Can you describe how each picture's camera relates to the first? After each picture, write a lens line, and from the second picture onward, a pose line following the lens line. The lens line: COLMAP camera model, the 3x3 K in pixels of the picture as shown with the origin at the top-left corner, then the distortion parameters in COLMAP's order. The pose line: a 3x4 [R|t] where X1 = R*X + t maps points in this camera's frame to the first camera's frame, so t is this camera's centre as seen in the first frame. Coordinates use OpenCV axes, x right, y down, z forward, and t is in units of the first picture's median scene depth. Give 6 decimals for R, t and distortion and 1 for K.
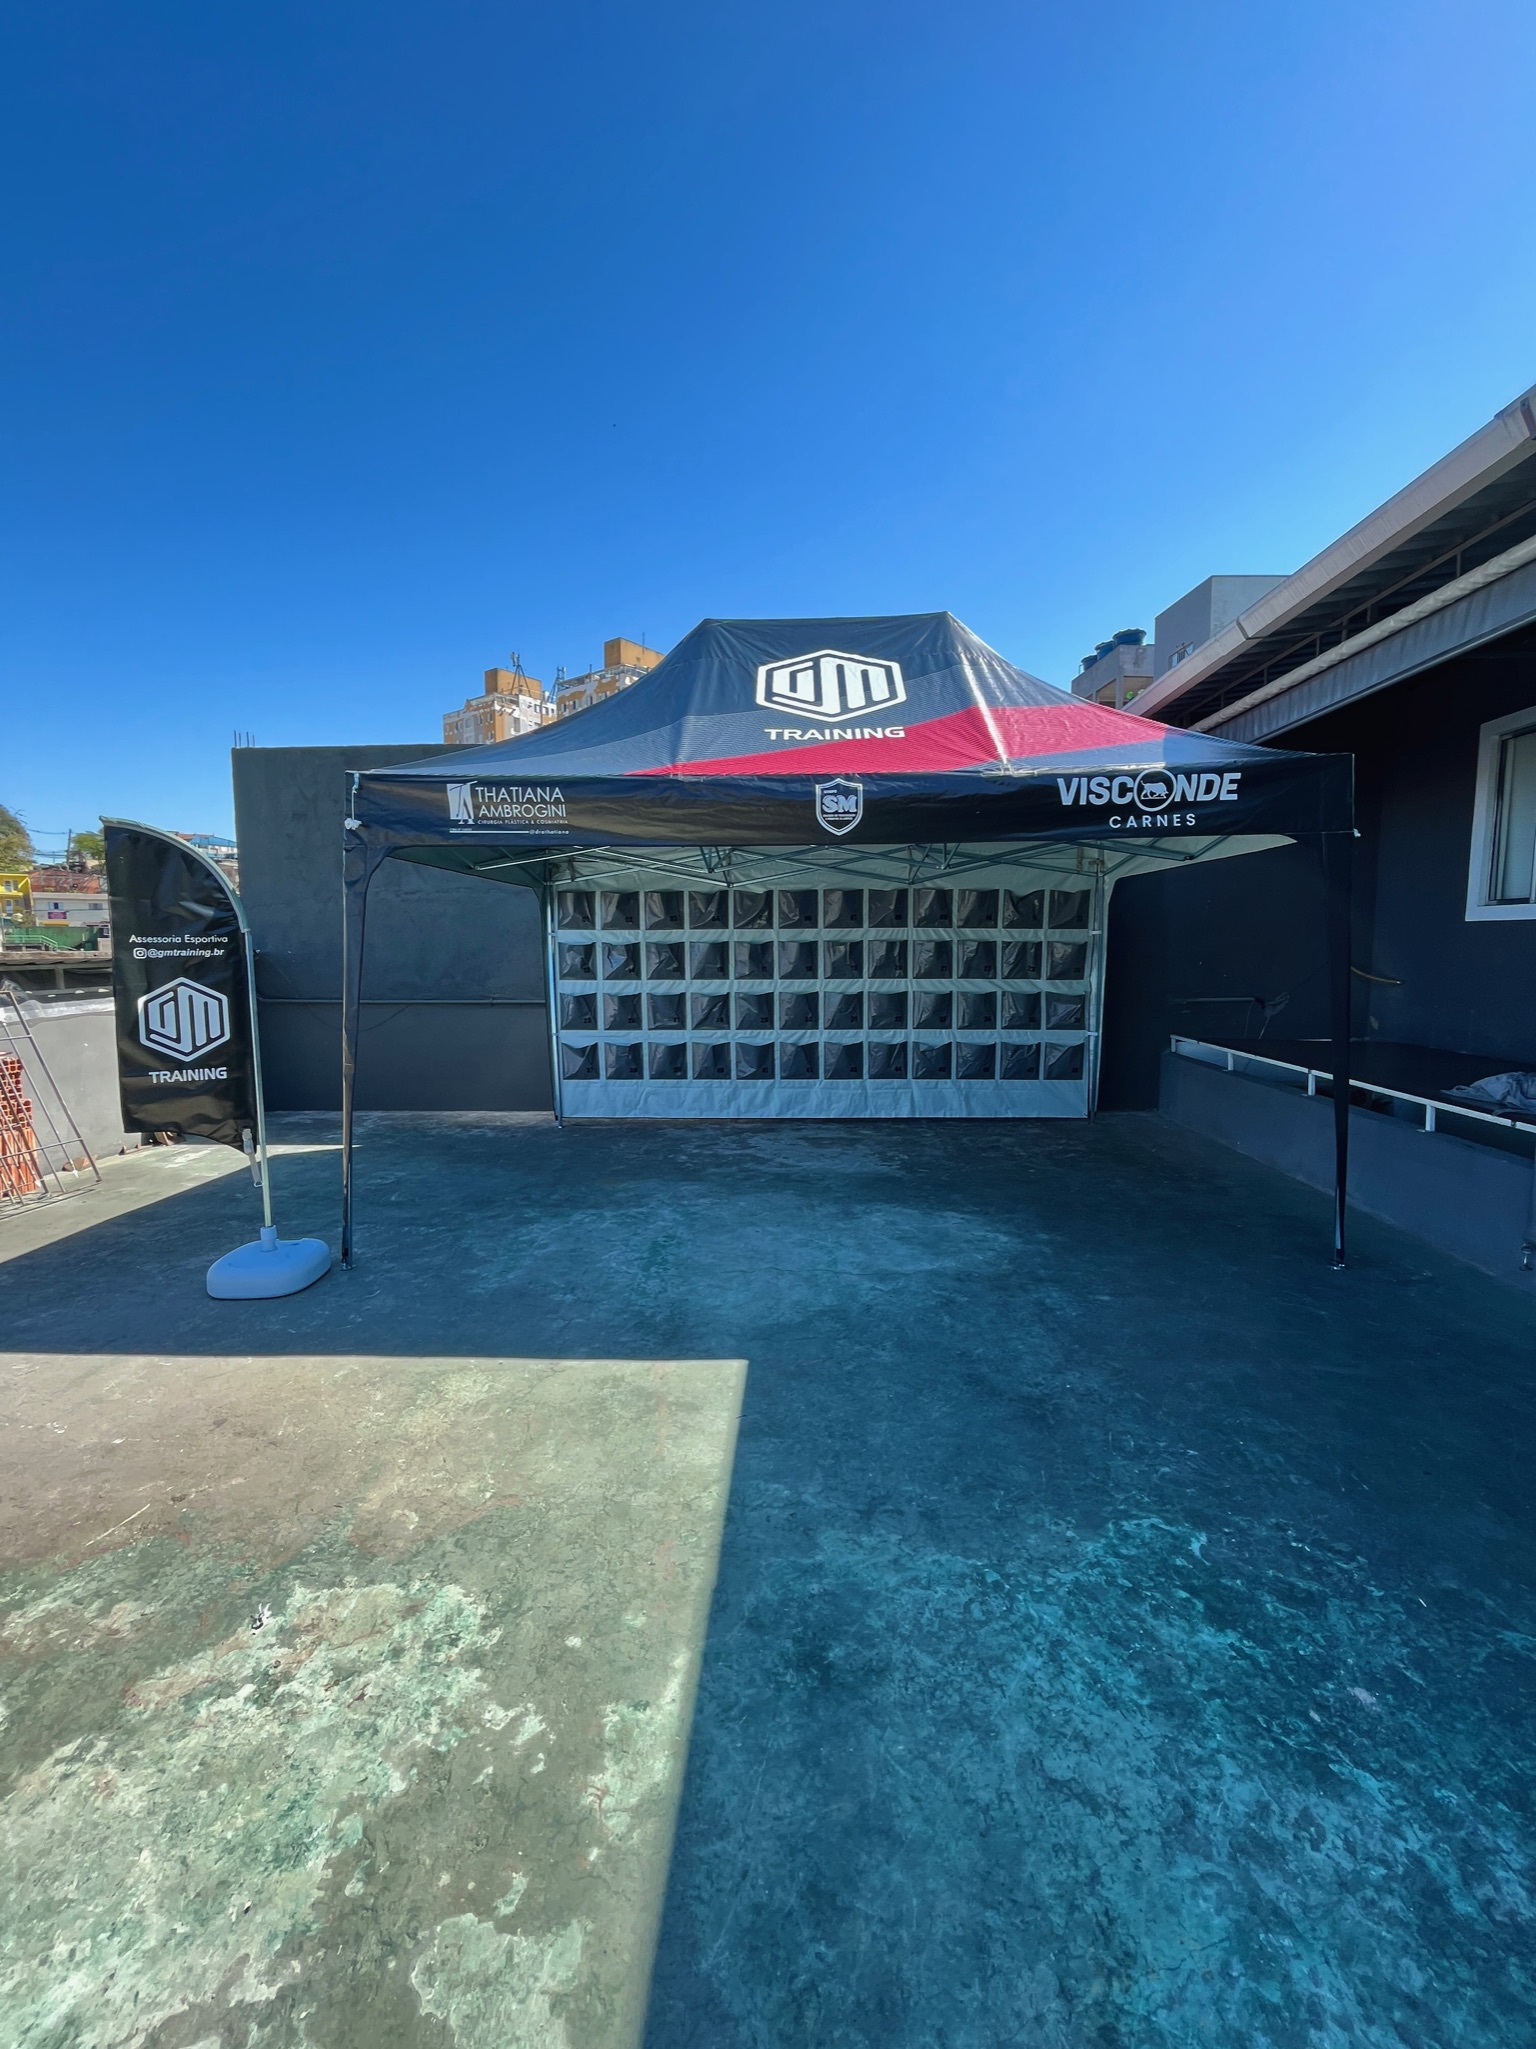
lens RADIAL K [[833.2, 0, 768.8], [0, 833.2, 1021.7], [0, 0, 1]] dist [-0.004492, 0.000541]
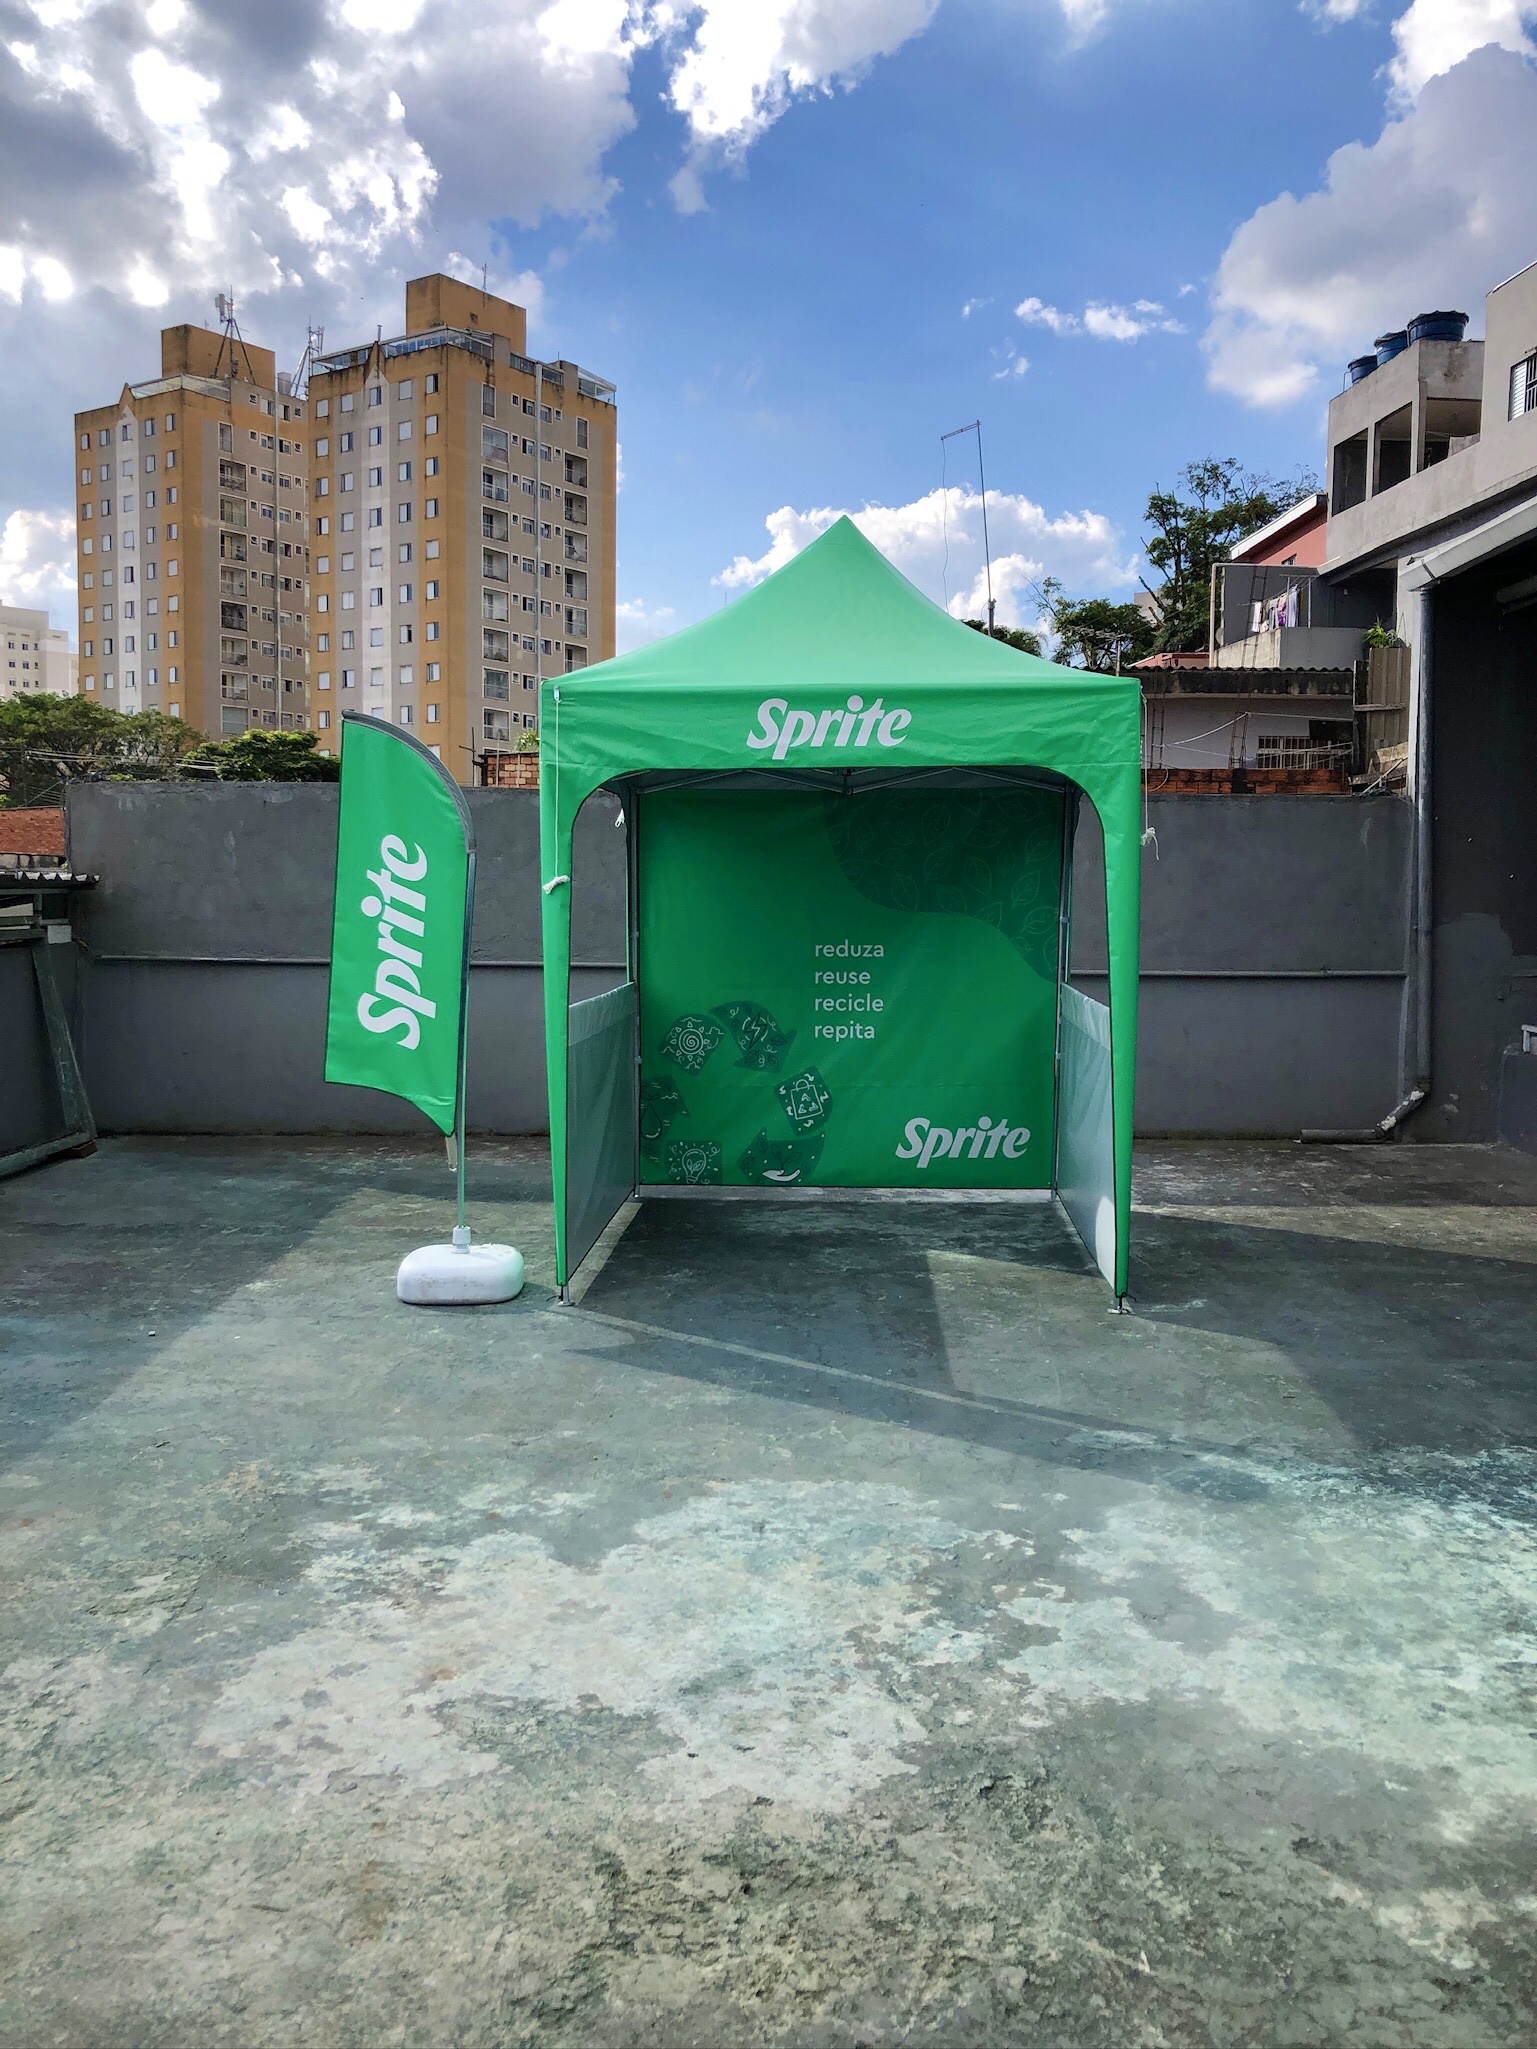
lens RADIAL K [[1686.2, 0, 778.2], [0, 1686.2, 991.7], [0, 0, 1]] dist [0.025259, -0.021365]
pose [[0.999014, 0.012087, 0.042724, -0.563336], [-0.010808, 0.999490, -0.030049, 0.124619], [-0.043065, 0.029557, 0.998635, -1.079146]]
